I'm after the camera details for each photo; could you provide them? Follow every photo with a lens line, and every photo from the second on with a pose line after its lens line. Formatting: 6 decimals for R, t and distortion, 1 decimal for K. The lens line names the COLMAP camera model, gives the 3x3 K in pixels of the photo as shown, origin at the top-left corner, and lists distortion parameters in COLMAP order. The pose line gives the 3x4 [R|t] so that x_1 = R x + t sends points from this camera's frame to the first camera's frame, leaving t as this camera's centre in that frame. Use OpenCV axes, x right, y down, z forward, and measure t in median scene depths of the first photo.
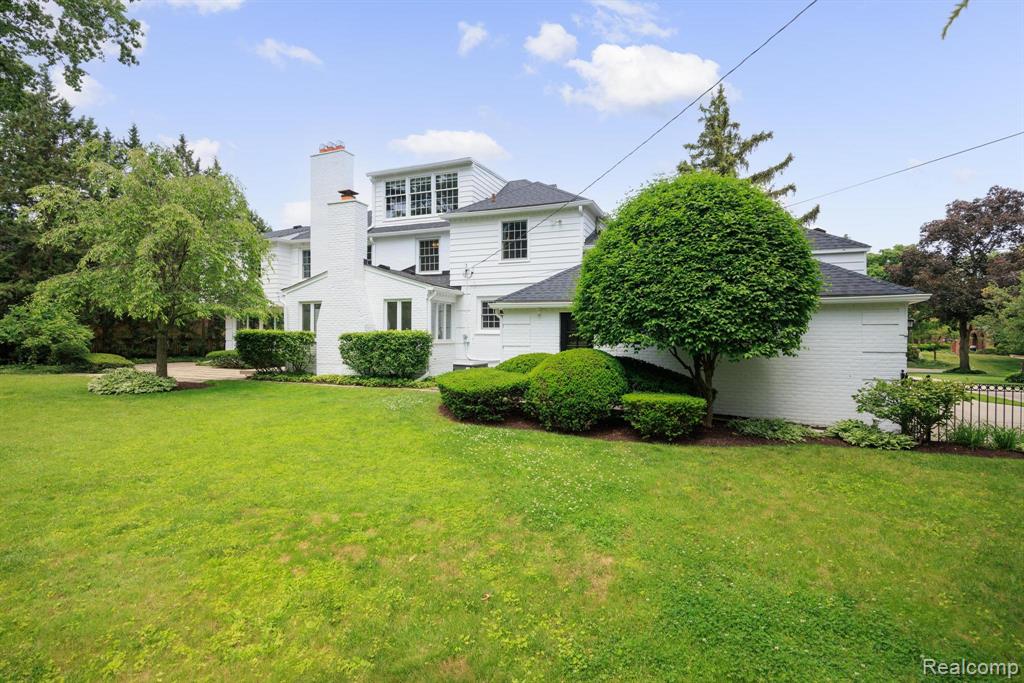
lens RADIAL K [[516.0, 0, 512.0], [0, 516.0, 341.5], [0, 0, 1]] dist [-0.001598, 0.000511]
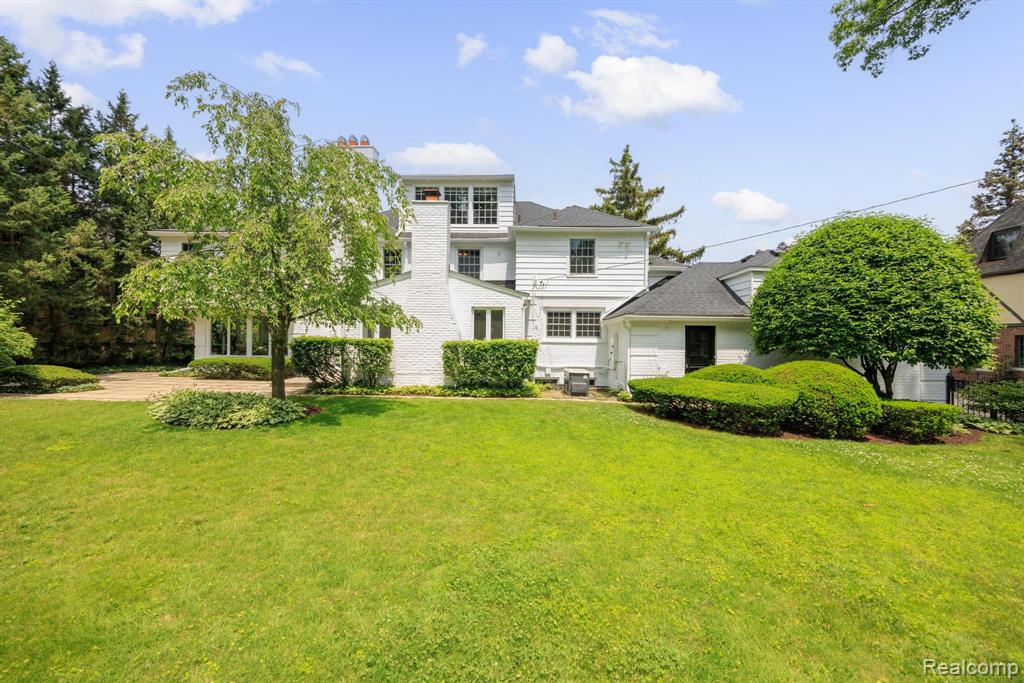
lens RADIAL K [[427.2, 0, 512.0], [0, 427.2, 341.5], [0, 0, 1]] dist [0.007967, -0.000420]
pose [[0.929898, 0.003857, 0.367798, -0.450126], [-0.003372, 0.999992, -0.001963, -0.014019], [-0.367803, 0.000585, 0.929903, 0.205105]]
